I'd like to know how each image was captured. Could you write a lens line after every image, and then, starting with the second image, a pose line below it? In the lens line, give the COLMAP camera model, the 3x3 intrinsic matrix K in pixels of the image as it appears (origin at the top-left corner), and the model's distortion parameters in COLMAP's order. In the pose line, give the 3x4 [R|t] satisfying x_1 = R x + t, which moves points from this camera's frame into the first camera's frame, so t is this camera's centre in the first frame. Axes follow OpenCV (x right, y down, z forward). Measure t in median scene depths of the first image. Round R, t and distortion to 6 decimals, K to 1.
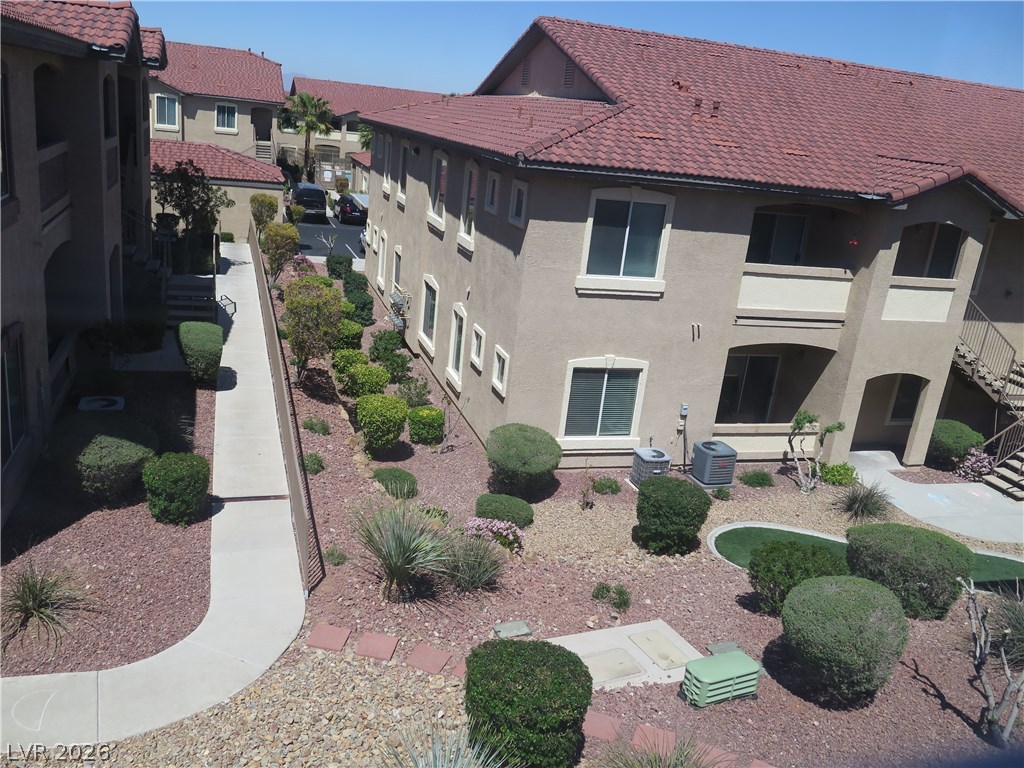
lens RADIAL K [[860.0, 0, 512.3], [0, 860.0, 386.5], [0, 0, 1]] dist [-0.018837, 0.013106]
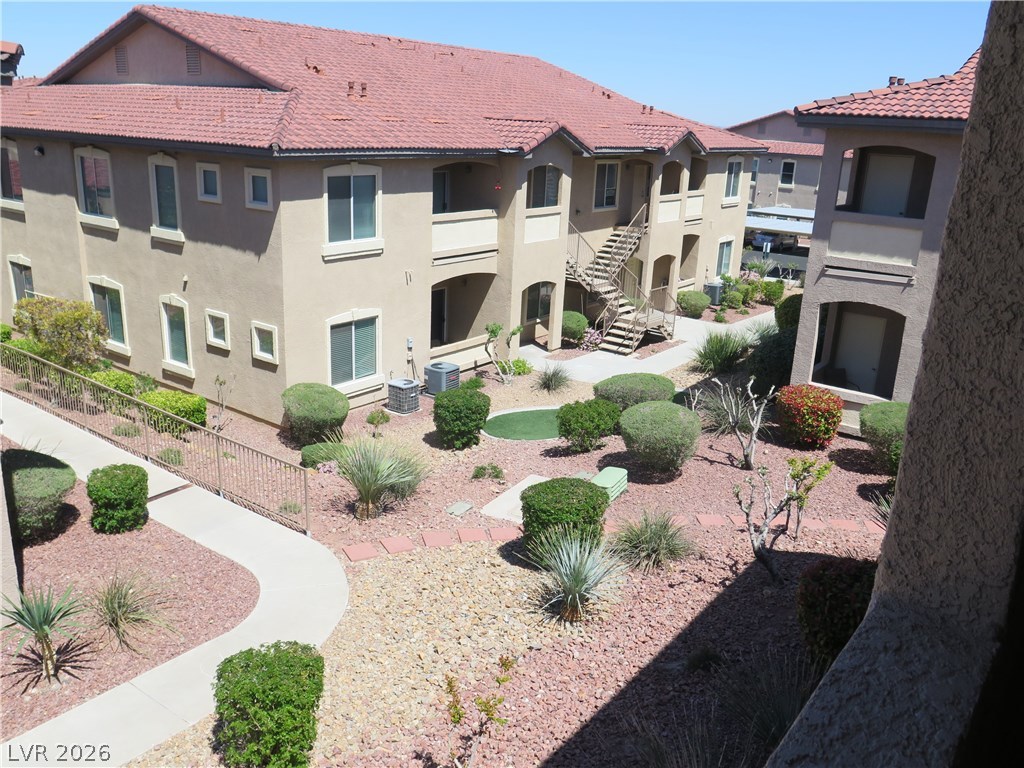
lens RADIAL K [[860.0, 0, 507.3], [0, 860.0, 383.7], [0, 0, 1]] dist [-0.018837, 0.013106]
pose [[0.812553, -0.241505, 0.530502, -0.351146], [0.219890, 0.969886, 0.104731, -0.013854], [-0.539820, 0.031553, 0.841189, -0.088641]]
